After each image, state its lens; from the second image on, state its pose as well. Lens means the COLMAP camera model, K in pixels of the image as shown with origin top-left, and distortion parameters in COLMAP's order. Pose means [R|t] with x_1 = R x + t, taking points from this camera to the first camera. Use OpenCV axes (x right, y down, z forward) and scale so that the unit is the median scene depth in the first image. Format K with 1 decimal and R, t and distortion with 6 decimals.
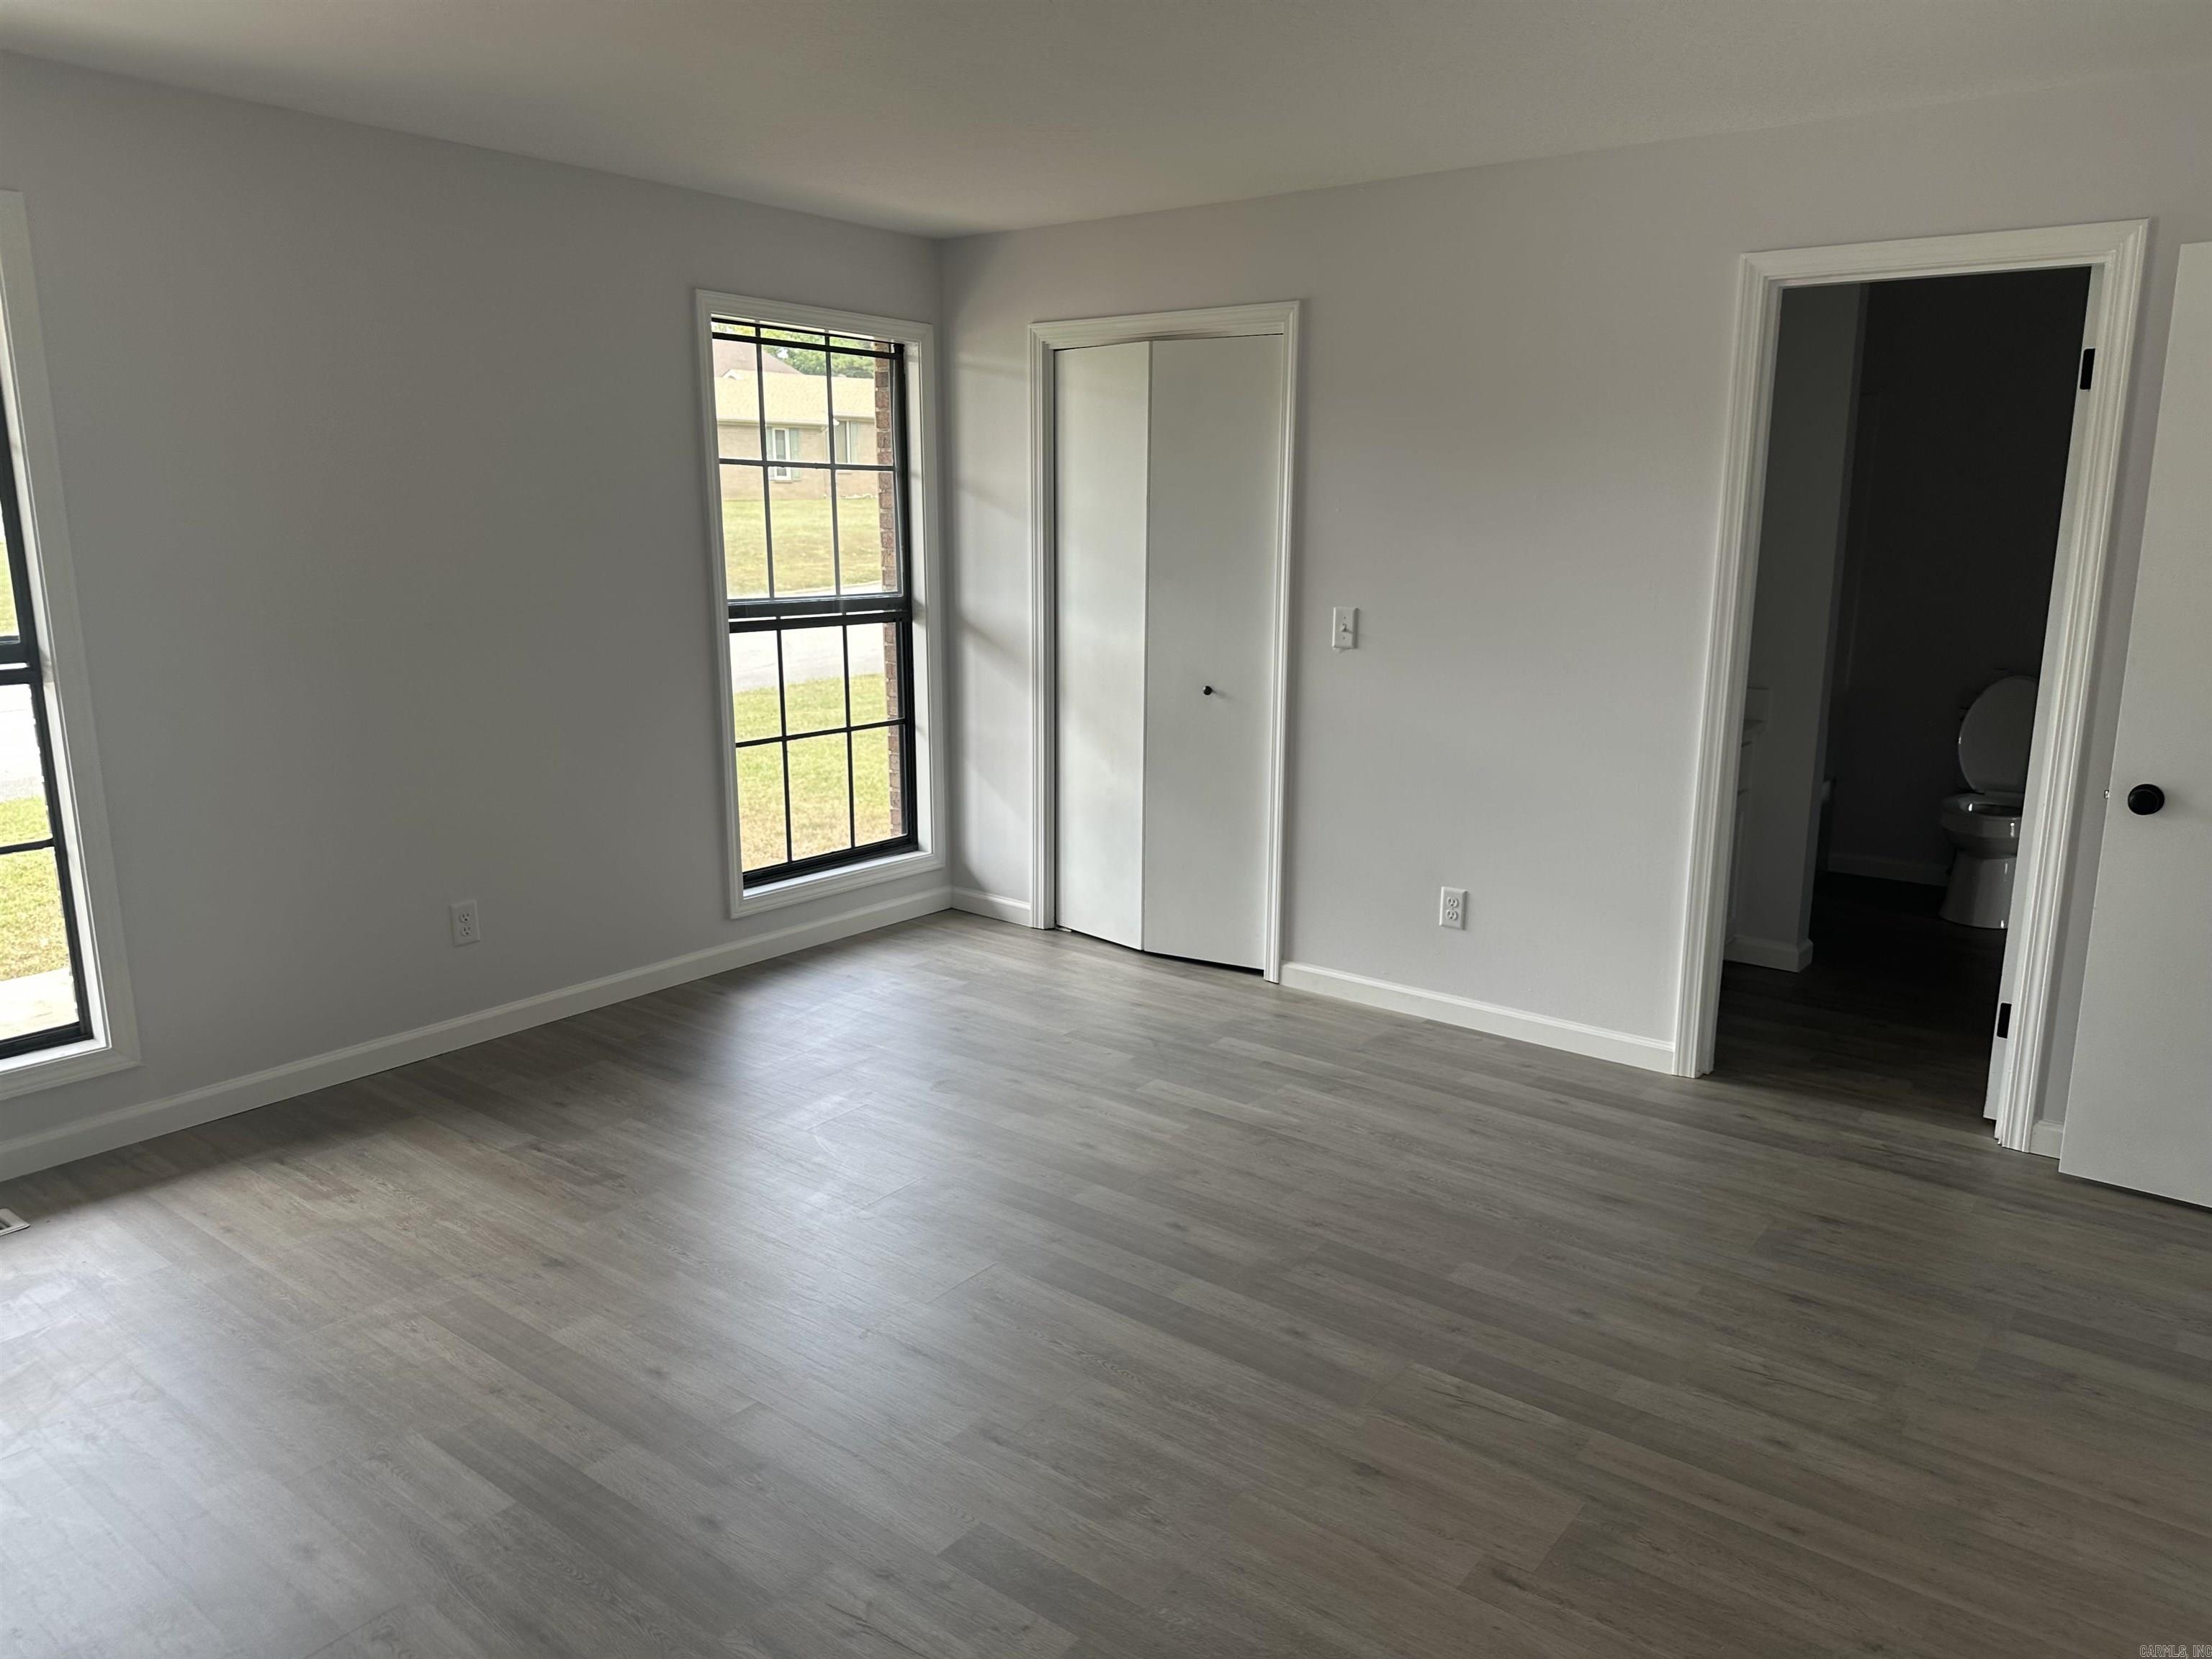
lens RADIAL K [[1555.7, 0, 1100.6], [0, 1555.7, 844.9], [0, 0, 1]] dist [0.104595, -0.145712]
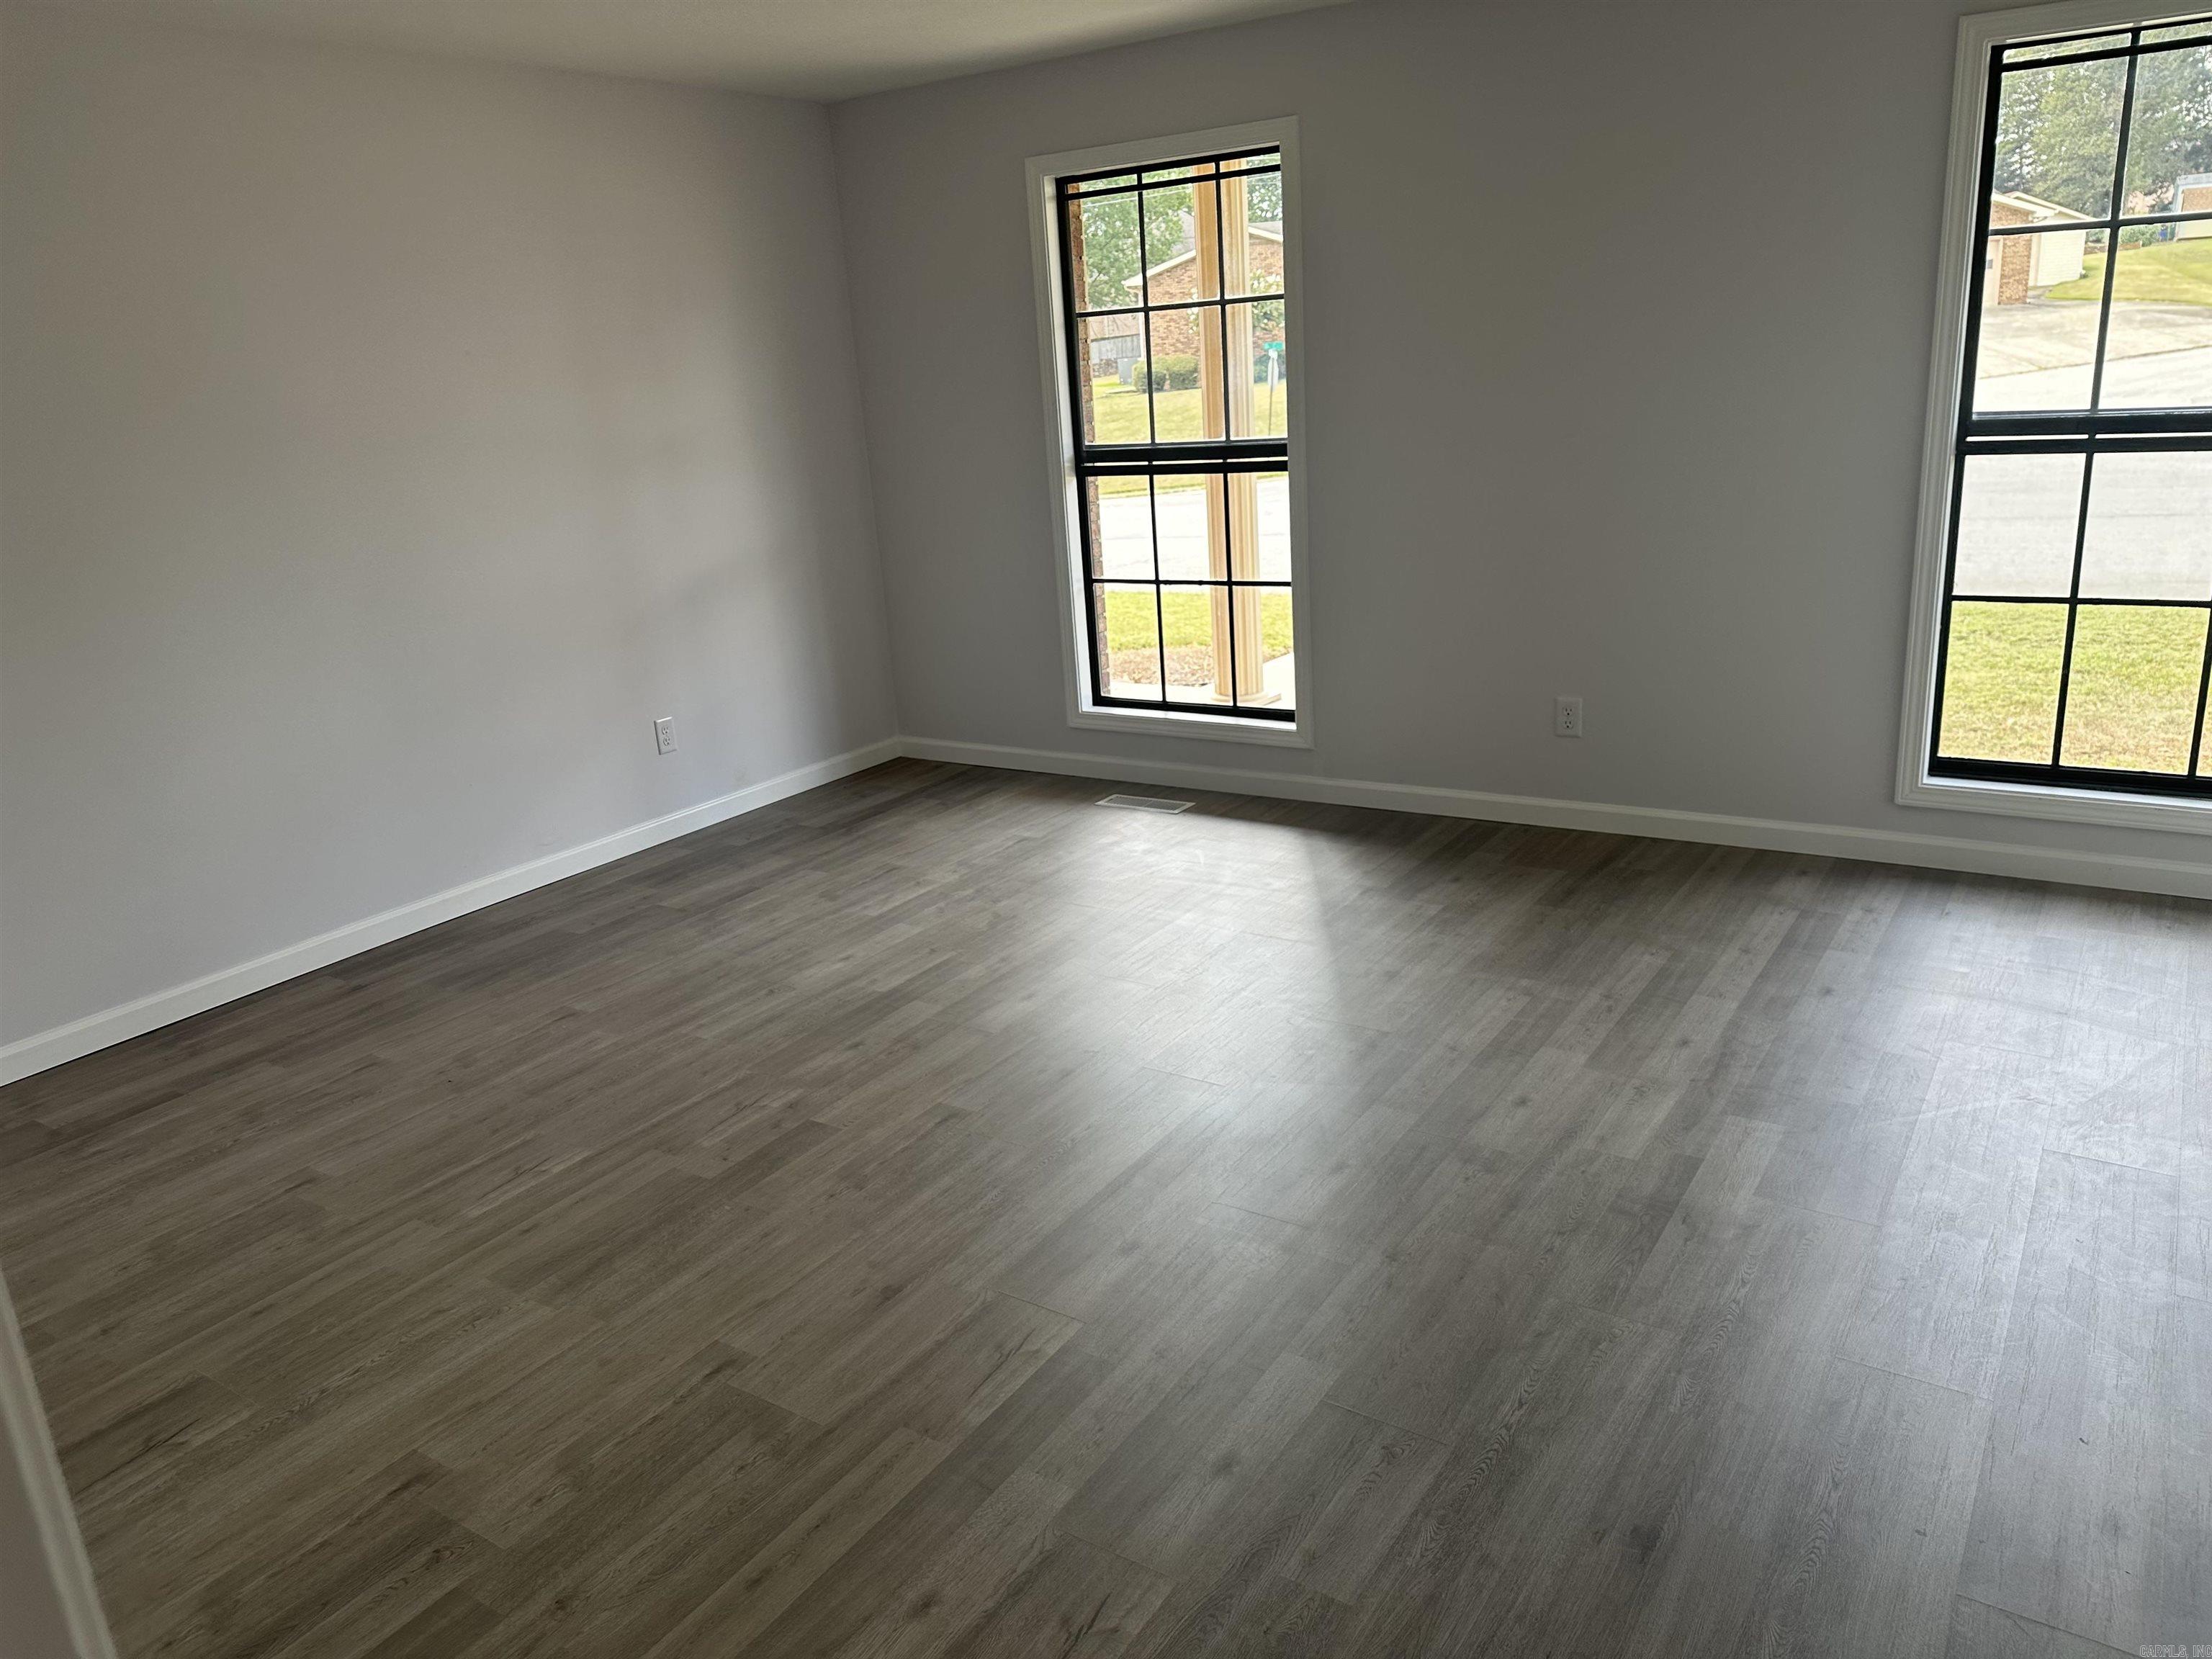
lens RADIAL K [[1540.1, 0, 1098.1], [0, 1540.1, 825.5], [0, 0, 1]] dist [0.121361, -0.171189]
pose [[0.048193, 0.277018, -0.959655, 0.758568], [-0.137651, 0.953447, 0.268313, -0.146721], [0.989308, 0.119166, 0.084082, 0.693579]]
